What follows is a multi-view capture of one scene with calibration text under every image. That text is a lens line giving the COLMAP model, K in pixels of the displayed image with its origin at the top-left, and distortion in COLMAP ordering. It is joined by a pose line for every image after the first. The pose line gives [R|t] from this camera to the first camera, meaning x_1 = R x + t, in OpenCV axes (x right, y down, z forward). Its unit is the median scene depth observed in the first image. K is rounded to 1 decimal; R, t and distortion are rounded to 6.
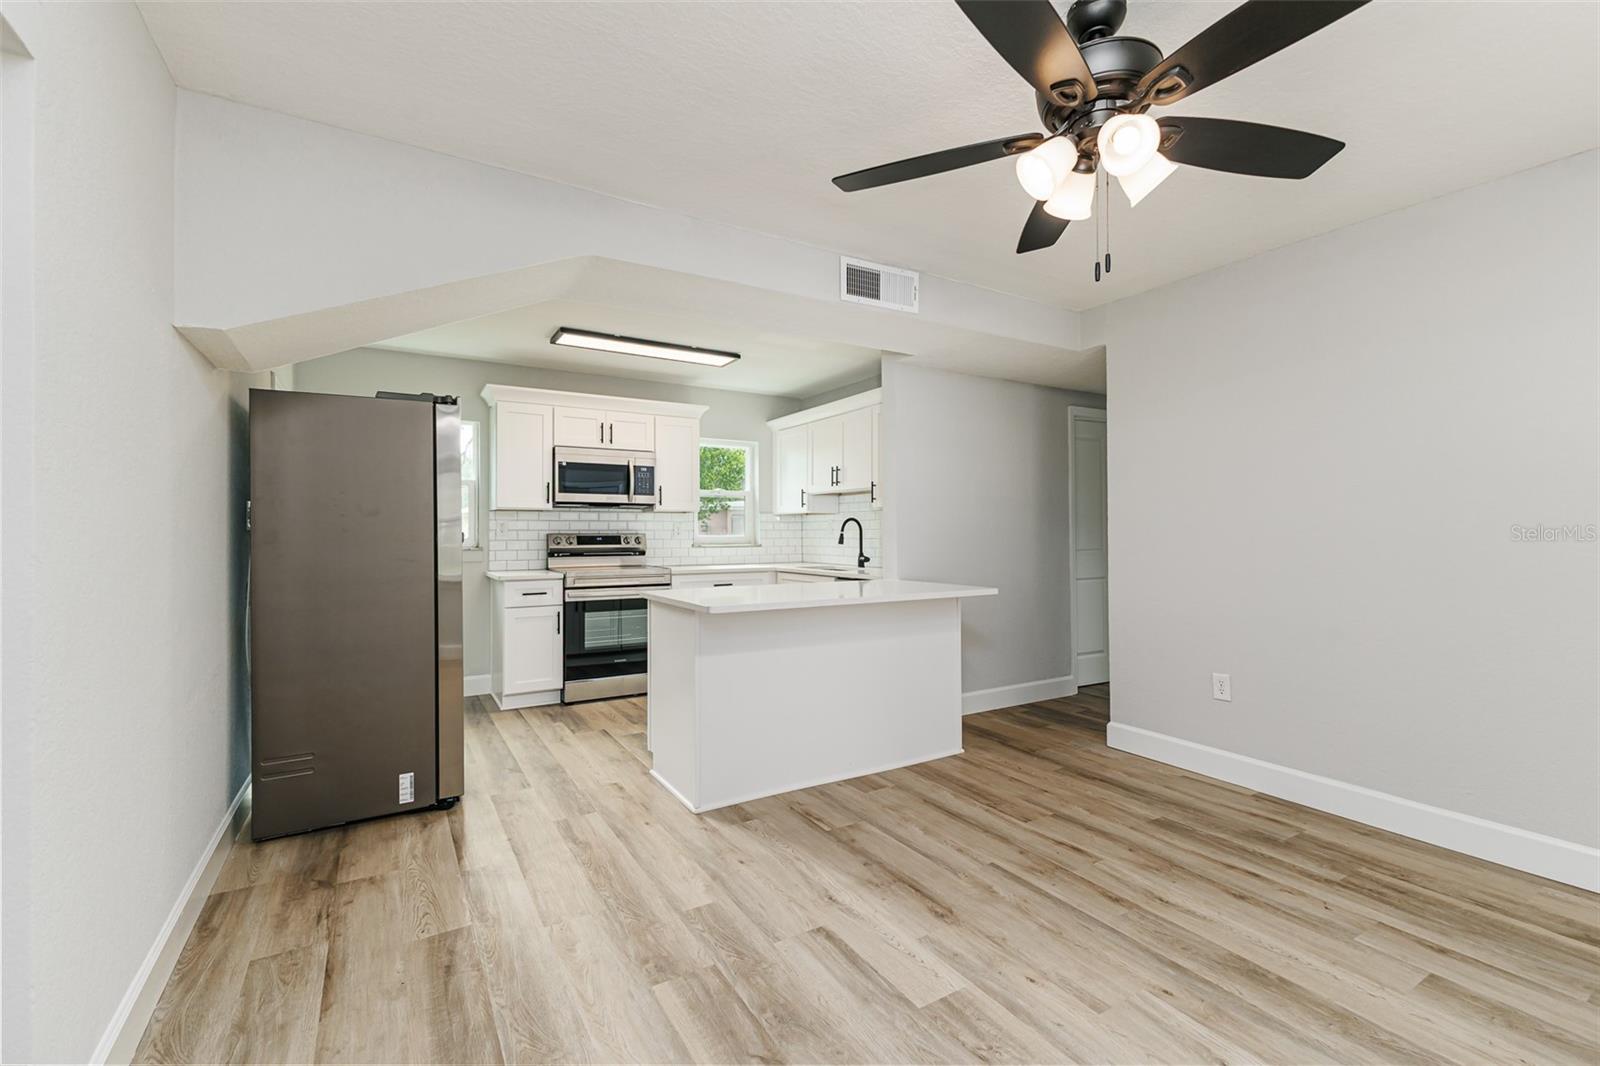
lens RADIAL K [[704.6, 0, 798.0], [0, 704.6, 528.0], [0, 0, 1]] dist [0.009928, -0.000544]
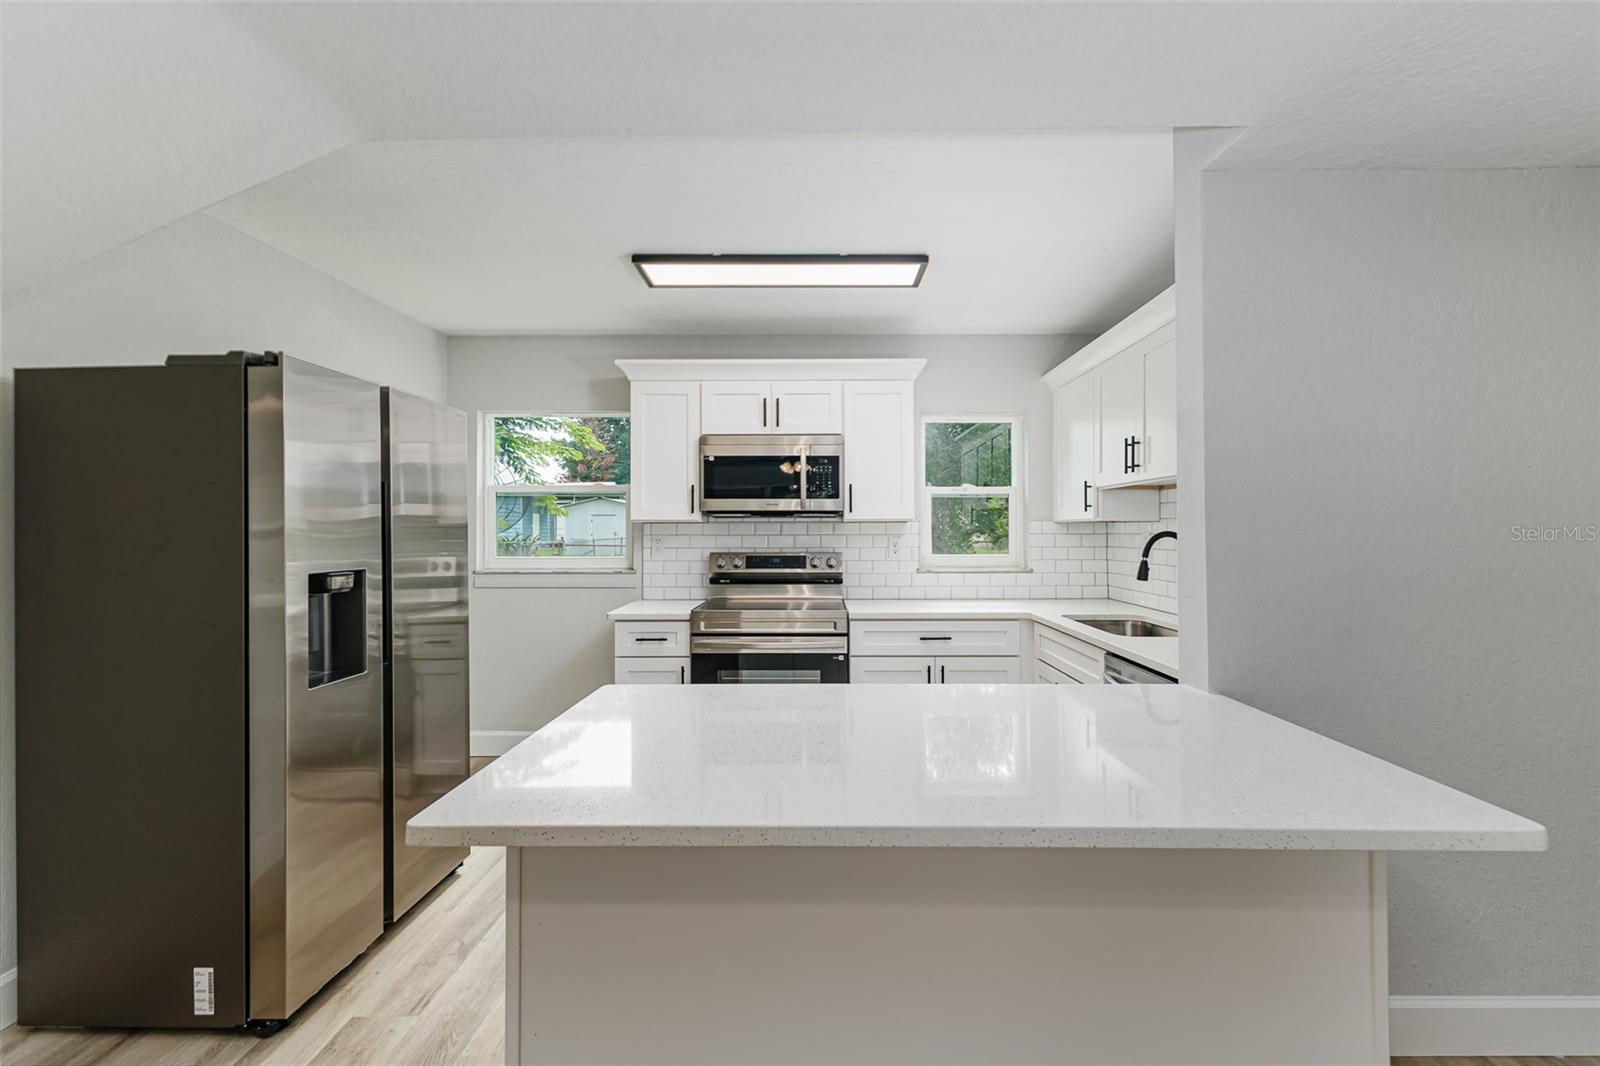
lens RADIAL K [[704.6, 0, 810.9], [0, 704.6, 524.1], [0, 0, 1]] dist [0.009928, -0.000544]
pose [[0.853907, -0.004936, -0.520402, 0.215817], [0.005552, 0.999985, -0.000376, -0.036771], [0.520396, -0.002568, 0.853921, 0.703947]]
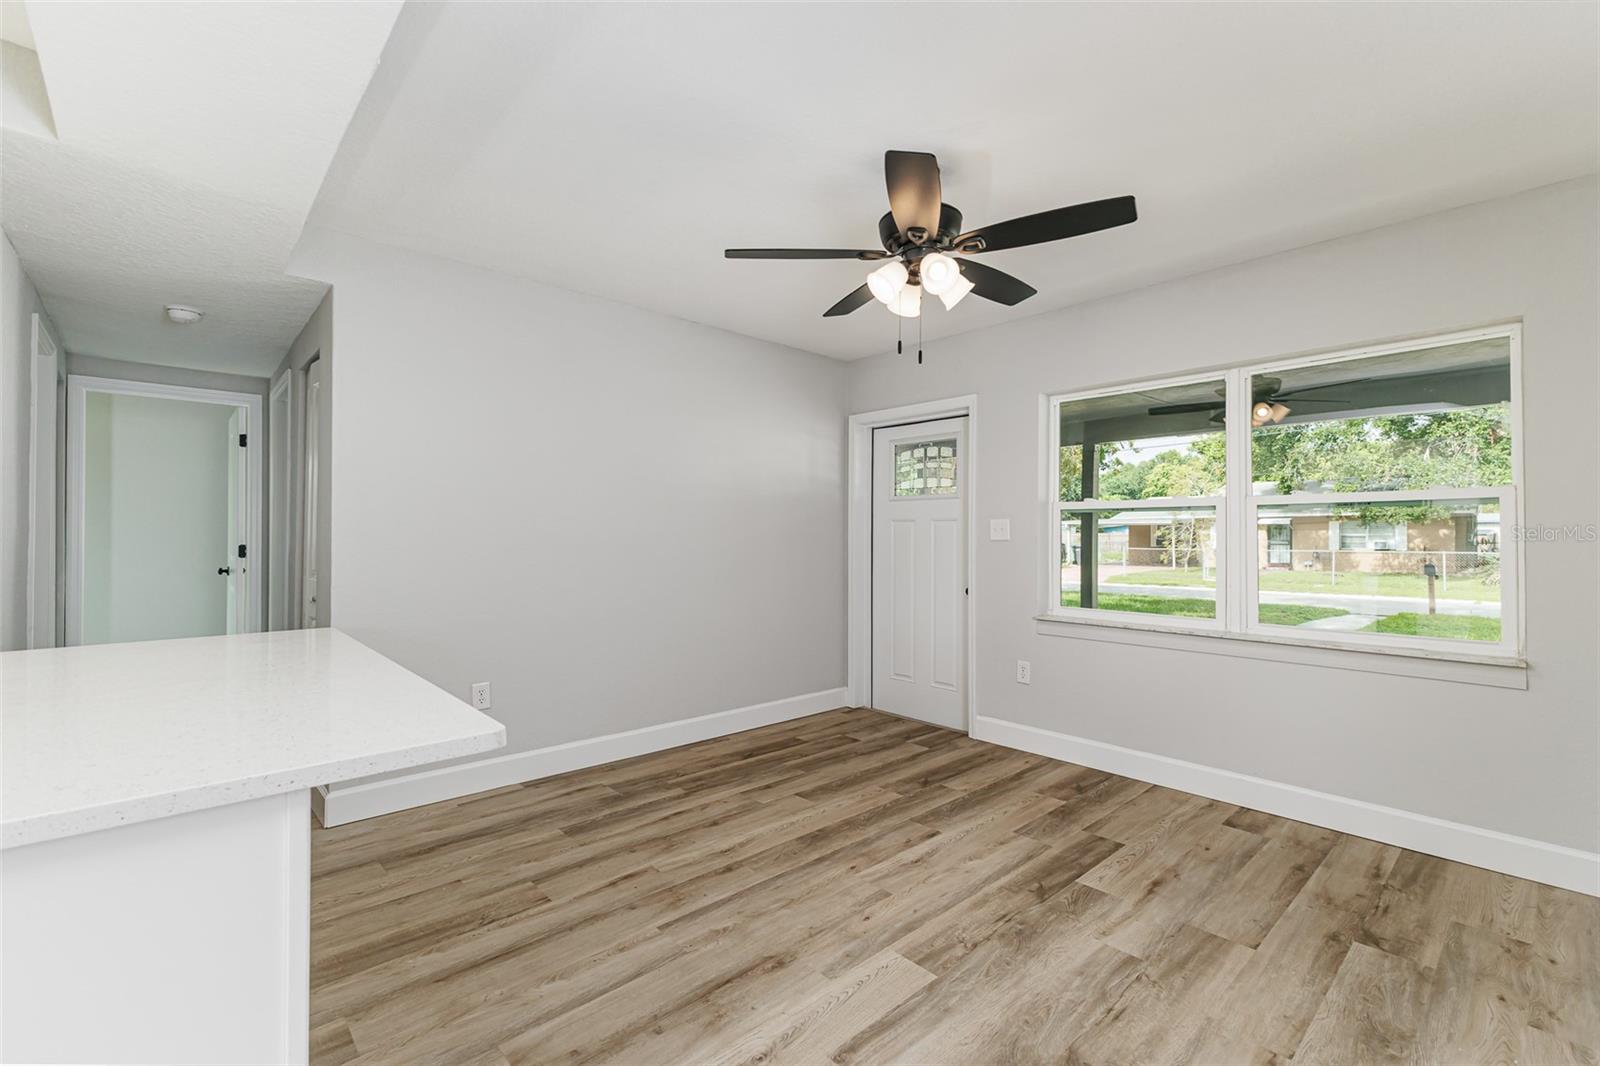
lens RADIAL K [[704.6, 0, 803.5], [0, 704.6, 548.7], [0, 0, 1]] dist [0.009928, -0.000544]
pose [[-0.219208, -0.013939, 0.975579, -0.469910], [-0.008662, 0.999886, 0.012340, 0.002517], [-0.975640, -0.005745, -0.219304, 0.807789]]
